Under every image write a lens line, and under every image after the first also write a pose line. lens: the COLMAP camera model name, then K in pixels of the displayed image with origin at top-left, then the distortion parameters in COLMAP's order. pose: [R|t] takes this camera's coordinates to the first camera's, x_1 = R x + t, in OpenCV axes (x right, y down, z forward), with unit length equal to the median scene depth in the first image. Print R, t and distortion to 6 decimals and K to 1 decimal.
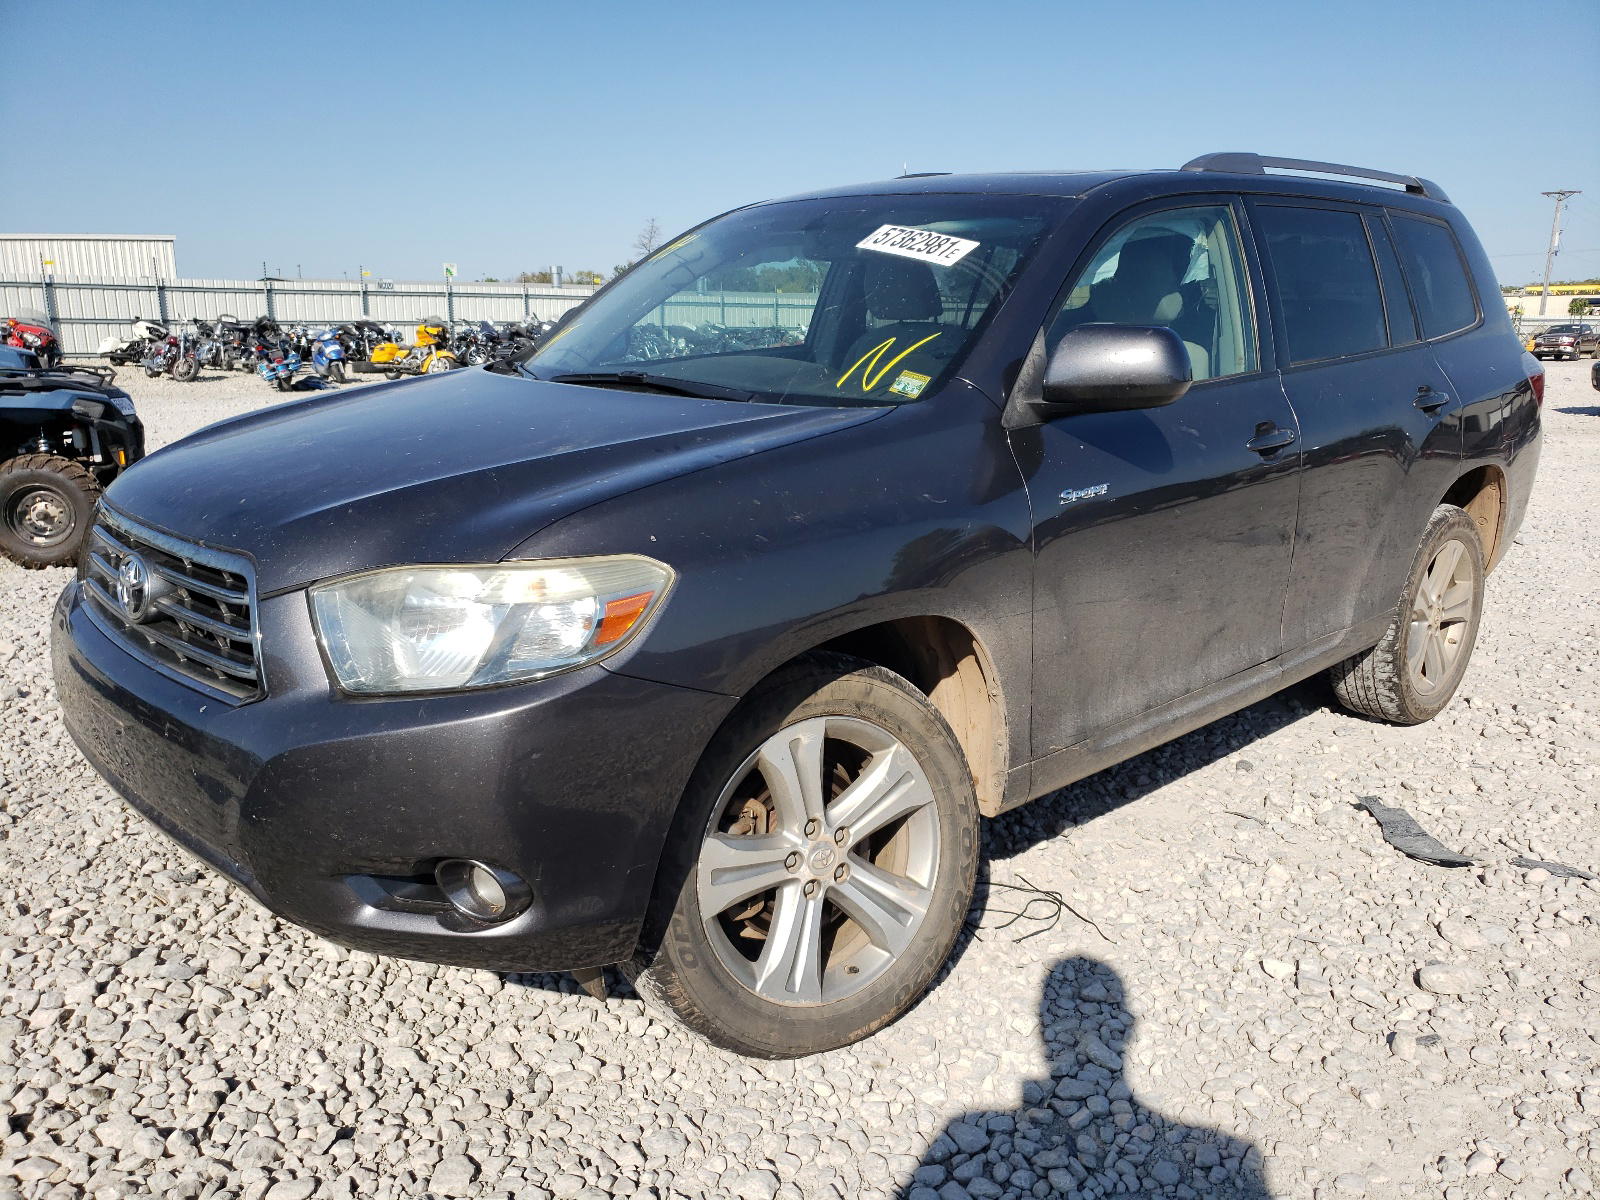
lens RADIAL K [[1212.8, 0, 798.5], [0, 1212.8, 597.6], [0, 0, 1]] dist [0.042308, -0.001000]
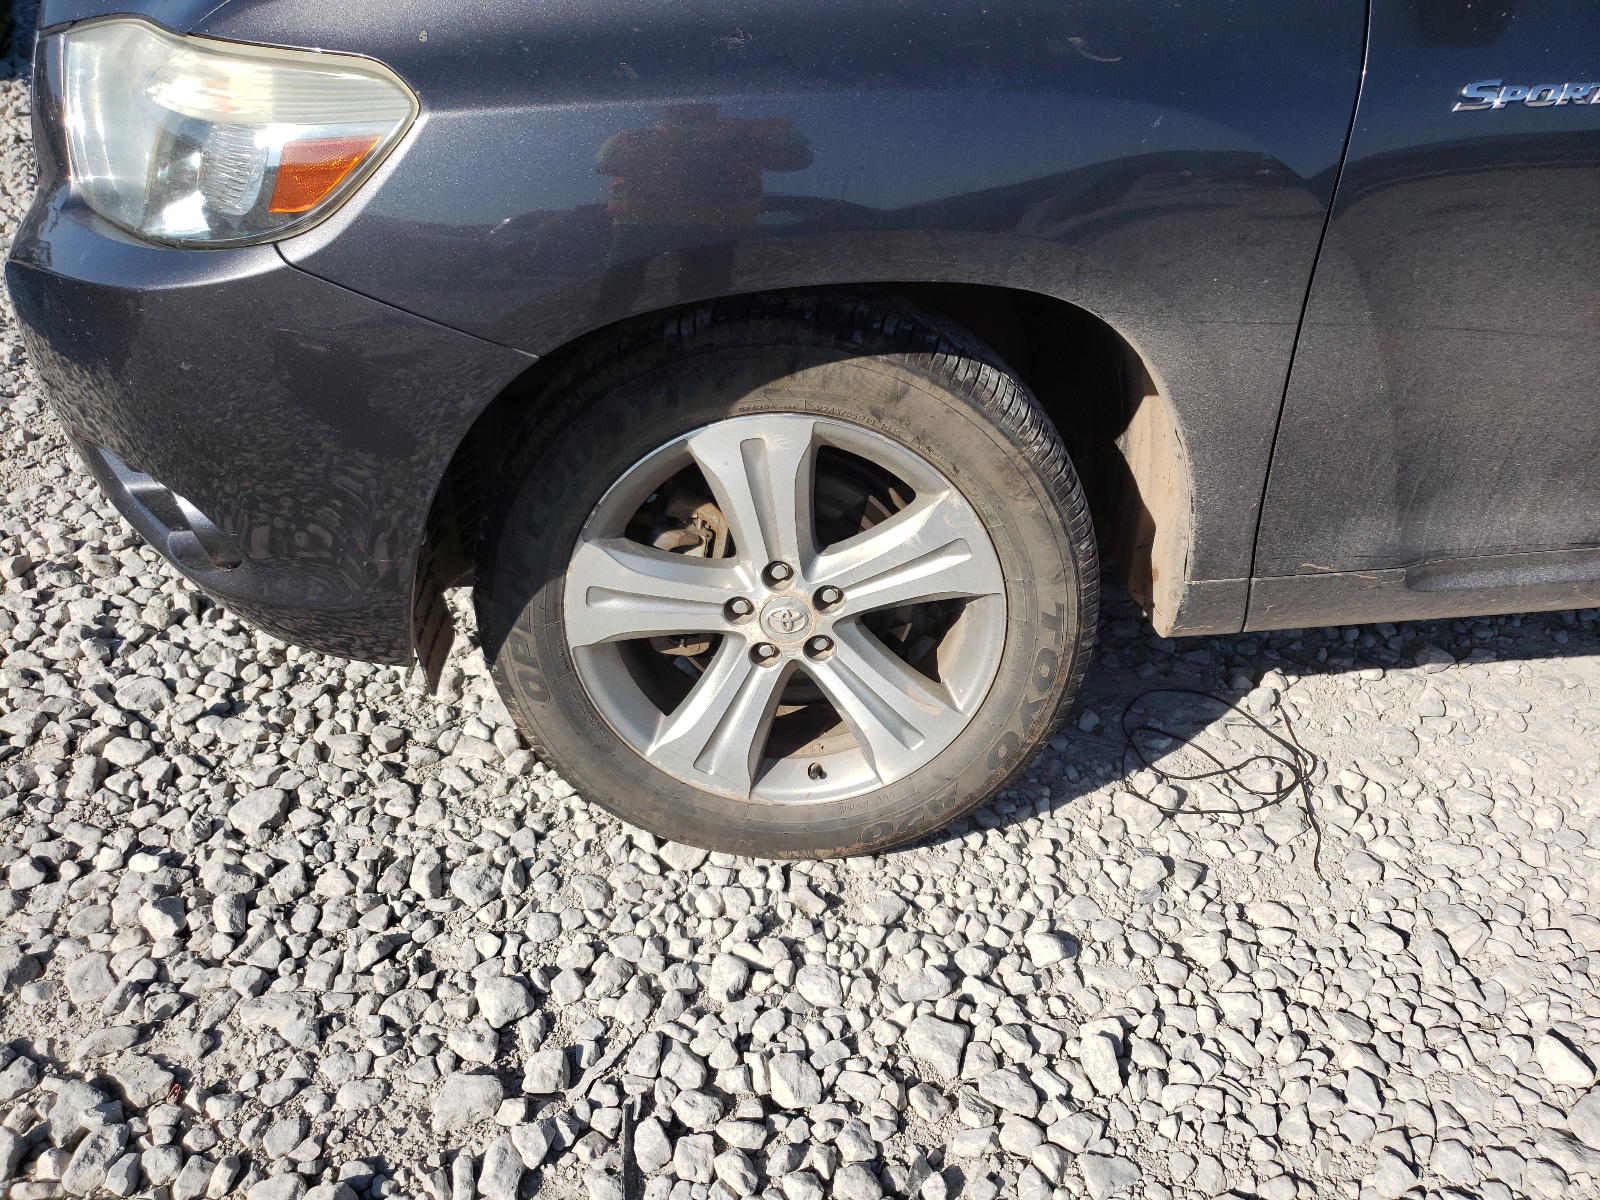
lens RADIAL K [[1170.2, 0, 800.0], [0, 1170.2, 602.6], [0, 0, 1]] dist [-0.002994, -0.000335]
pose [[0.835426, 0.348938, -0.424625, 0.294575], [-0.172962, 0.900266, 0.399505, -0.050321], [0.521678, -0.260313, 0.812459, 0.489289]]
